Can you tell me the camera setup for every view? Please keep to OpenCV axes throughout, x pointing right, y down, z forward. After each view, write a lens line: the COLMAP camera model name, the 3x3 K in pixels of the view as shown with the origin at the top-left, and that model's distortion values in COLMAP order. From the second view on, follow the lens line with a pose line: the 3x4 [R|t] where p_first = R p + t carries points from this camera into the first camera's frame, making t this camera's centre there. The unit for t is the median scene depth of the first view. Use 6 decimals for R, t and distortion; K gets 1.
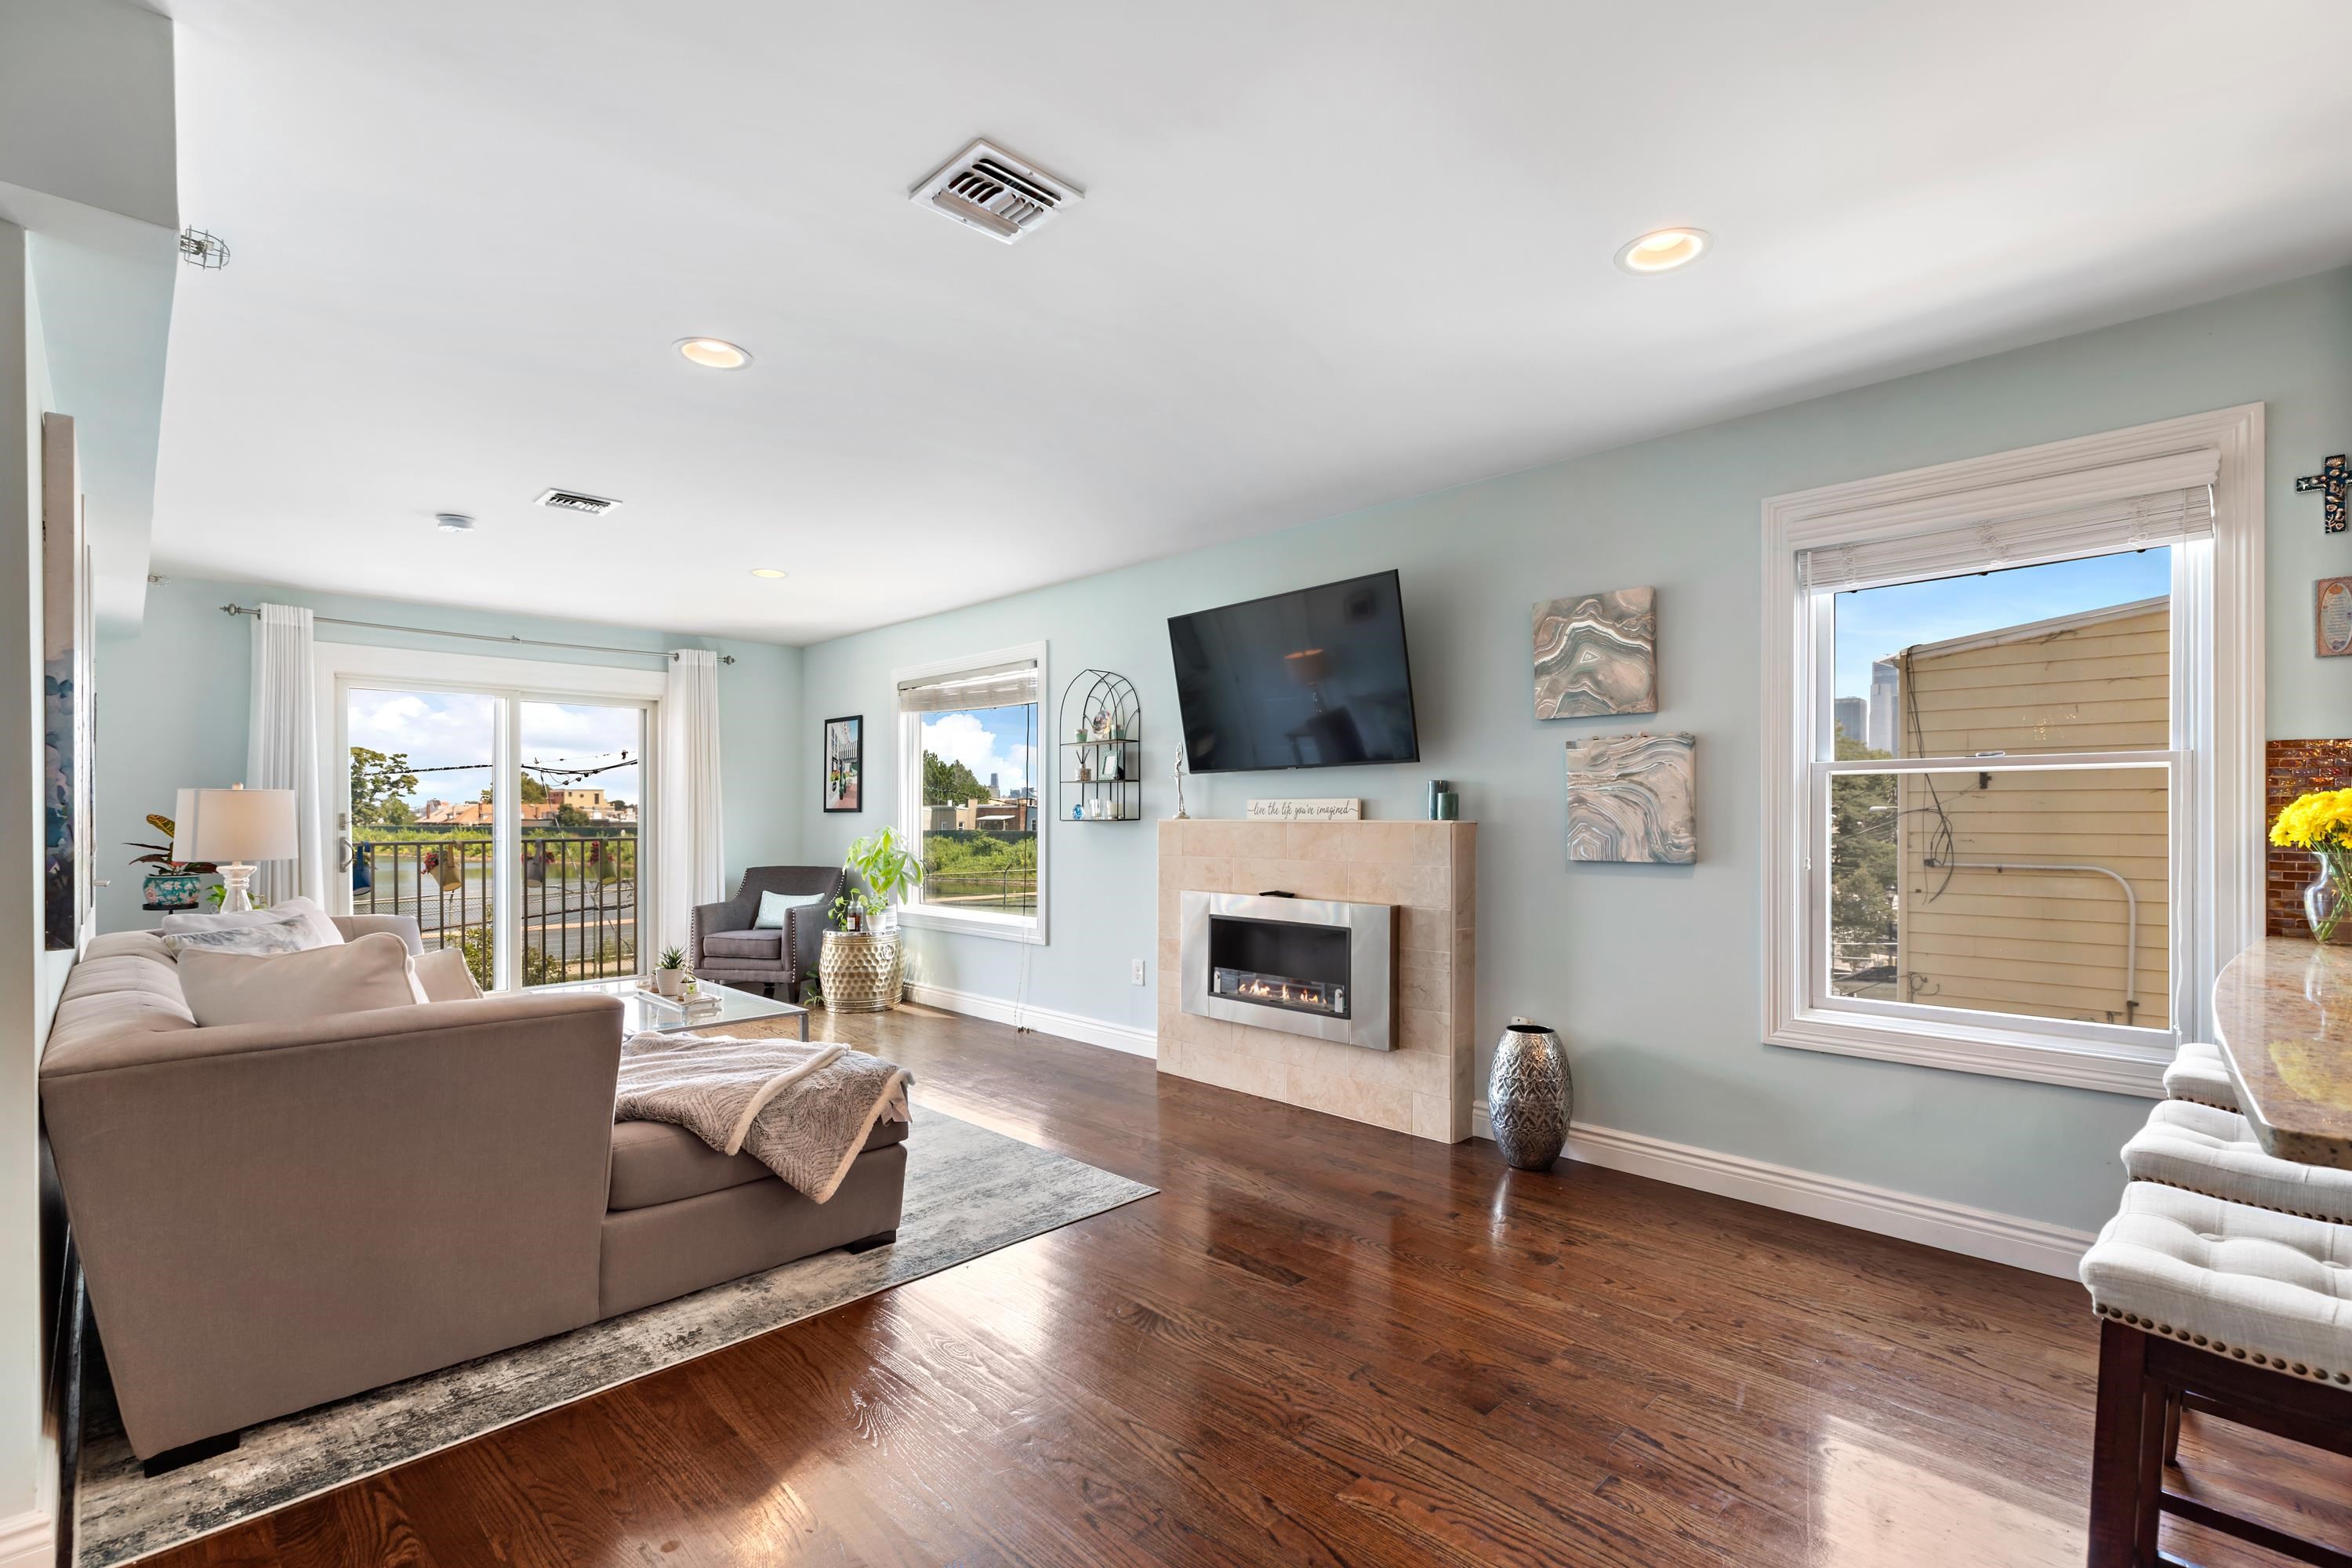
lens RADIAL K [[1063.5, 0, 1182.4], [0, 1063.5, 818.0], [0, 0, 1]] dist [0.004614, 0.000511]
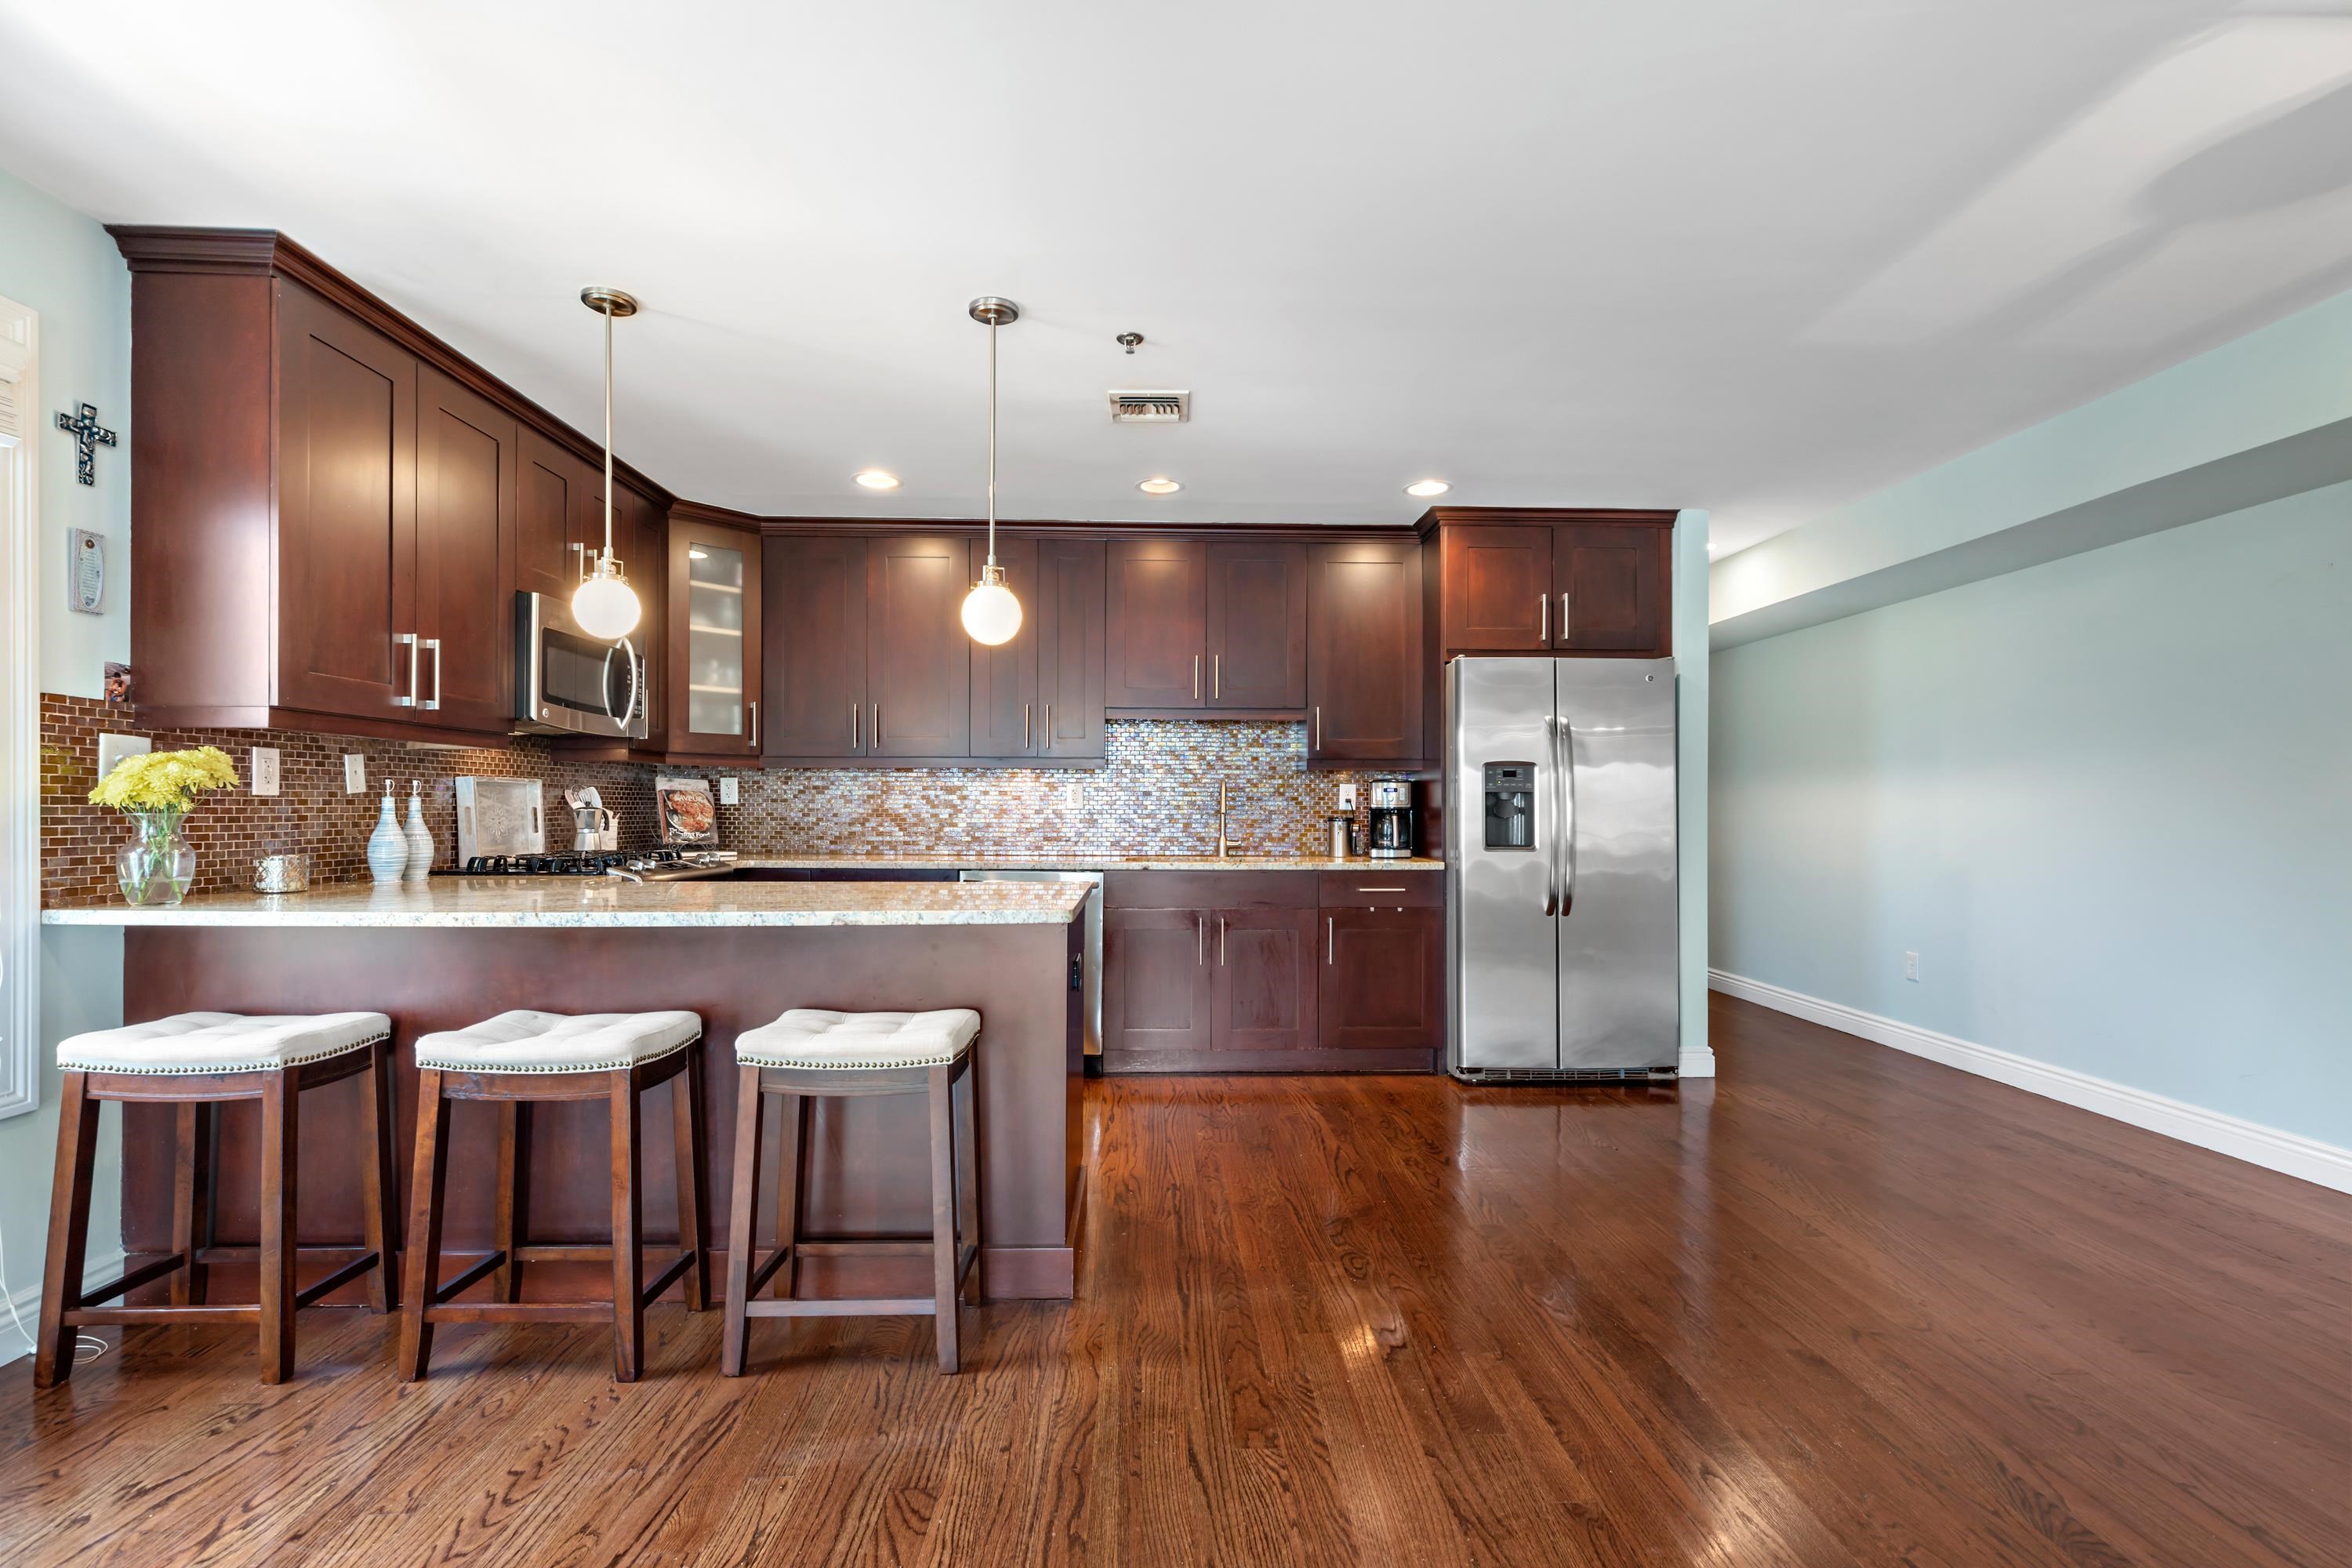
lens RADIAL K [[1063.5, 0, 1187.8], [0, 1063.5, 788.4], [0, 0, 1]] dist [0.004614, 0.000511]
pose [[-0.735468, 0.009271, 0.677497, -0.154223], [0.000517, 0.999914, -0.013121, 0.010618], [-0.677560, -0.009300, -0.735409, 0.515456]]
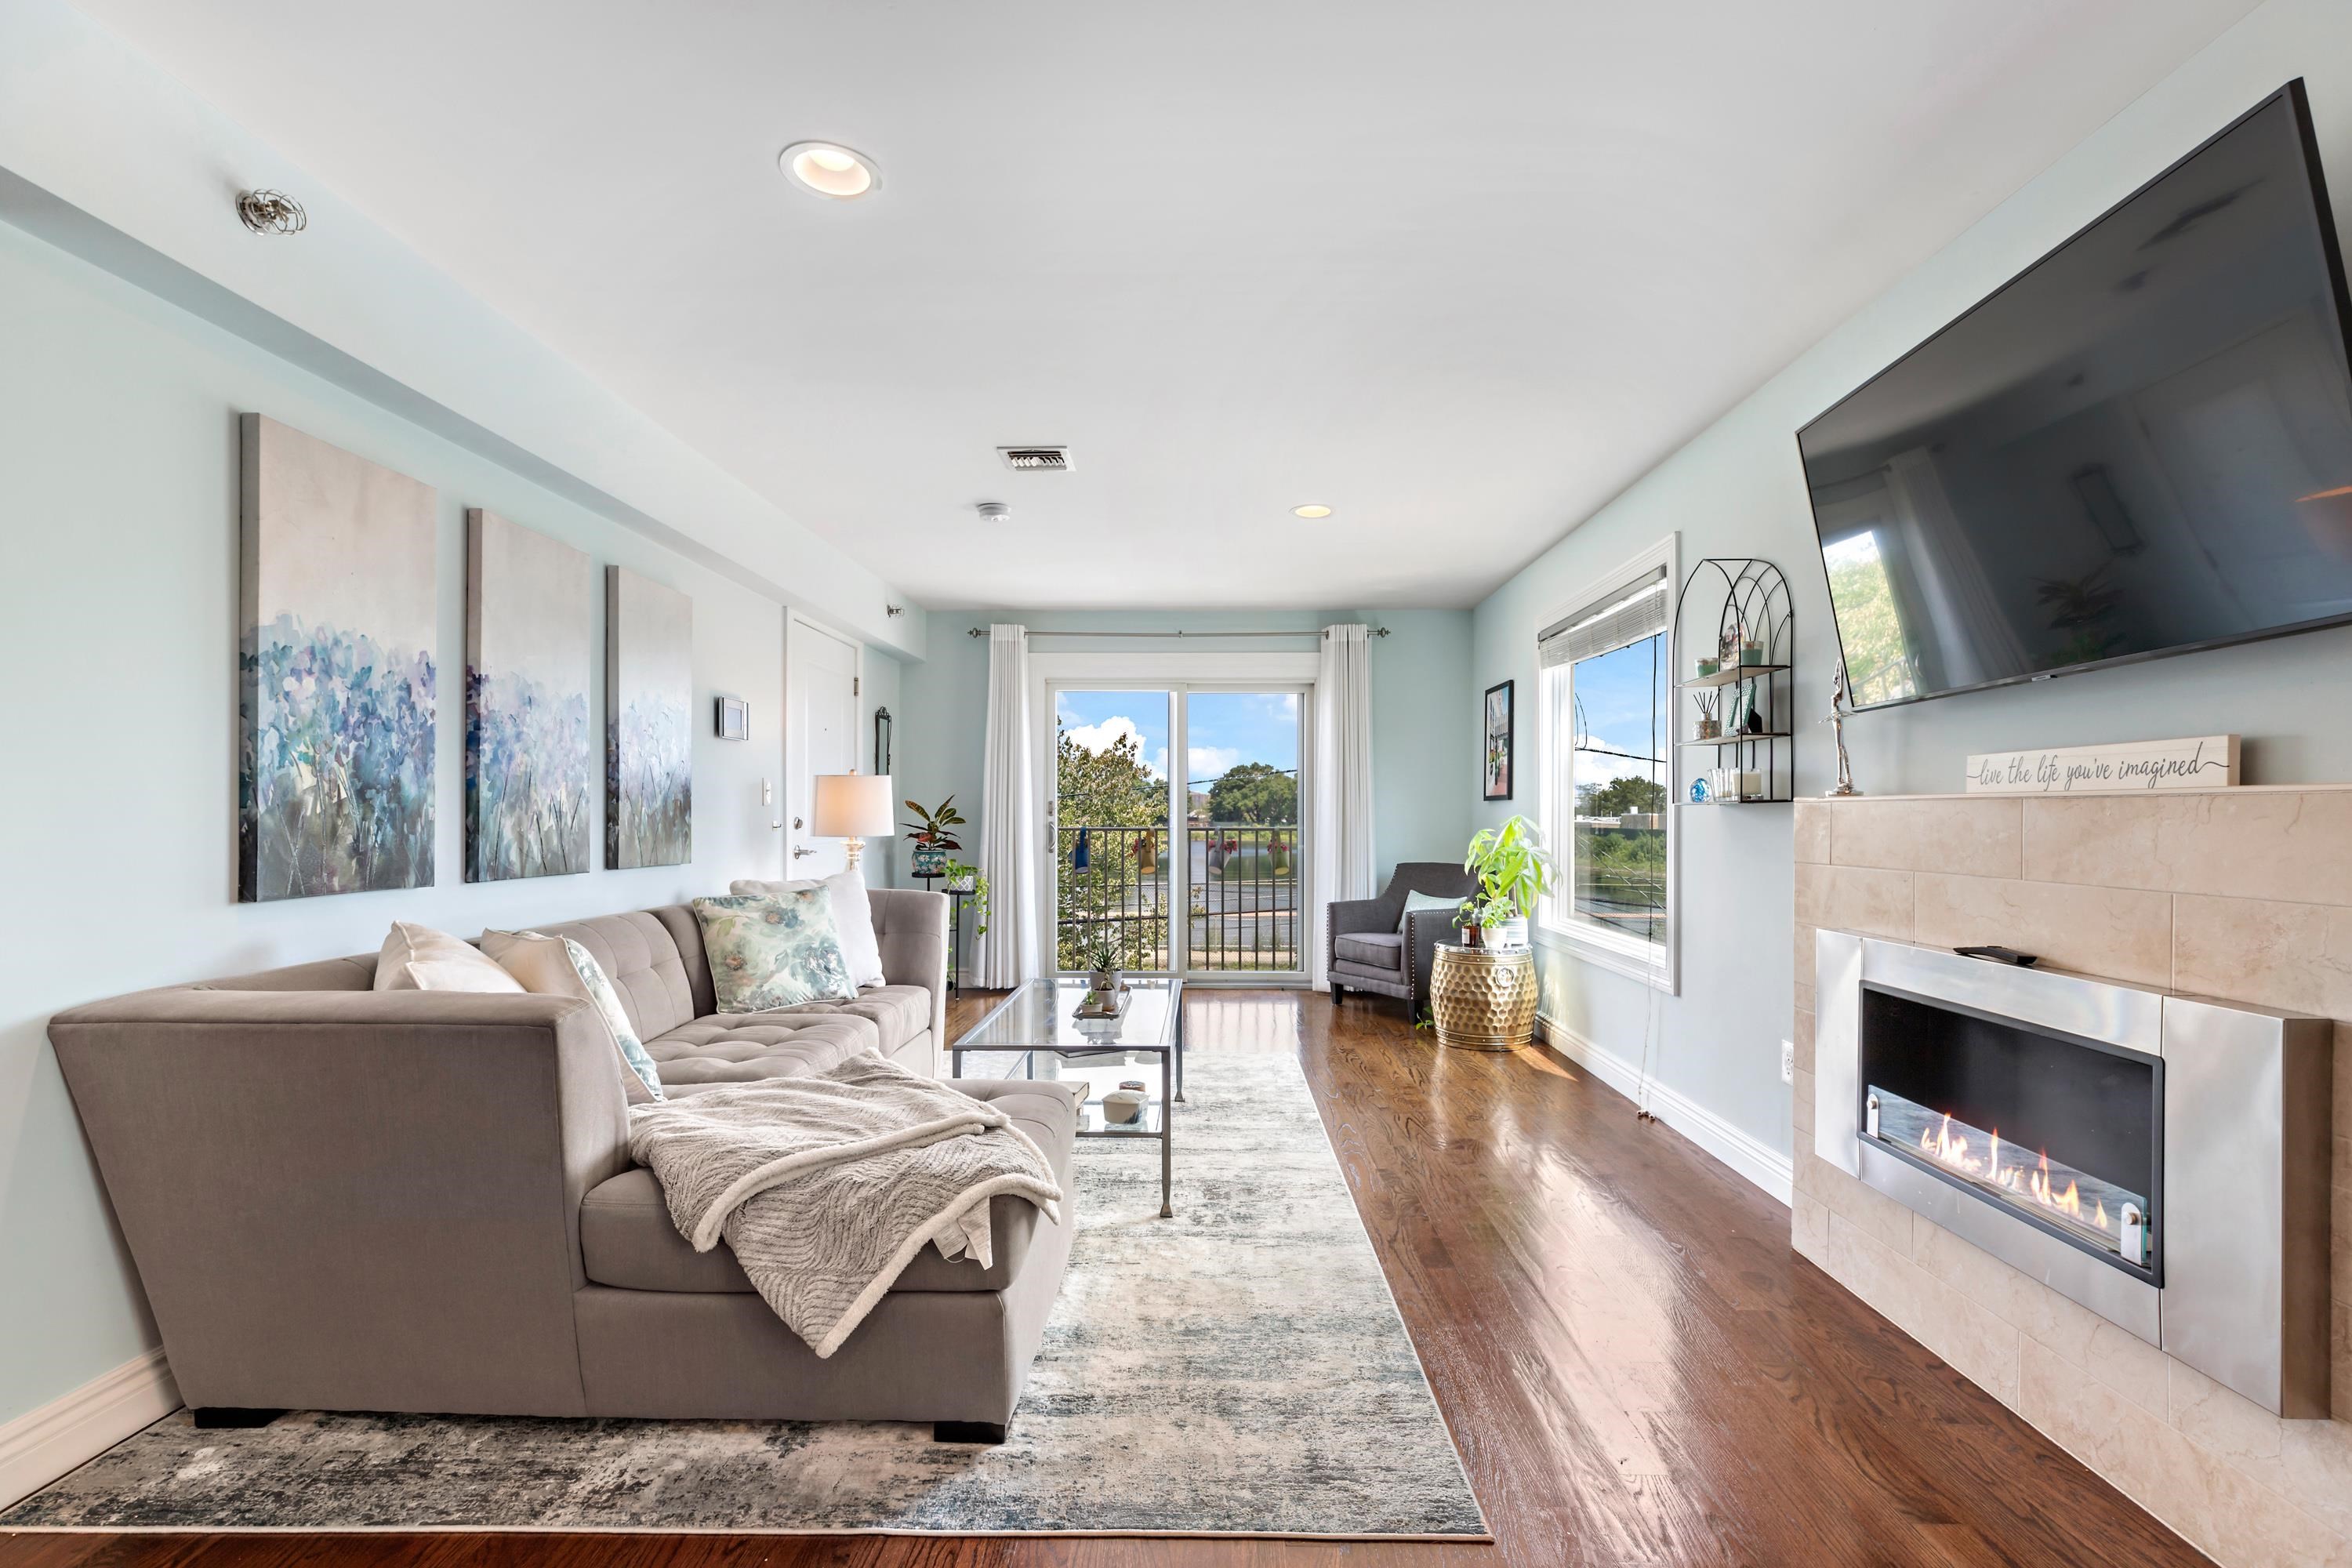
lens RADIAL K [[1063.5, 0, 1175.8], [0, 1063.5, 809.6], [0, 0, 1]] dist [0.004614, 0.000511]
pose [[0.688683, -0.000824, -0.725062, 0.161826], [-0.004967, 0.999971, -0.005855, 0.012515], [0.725046, 0.007634, 0.688658, 0.383573]]
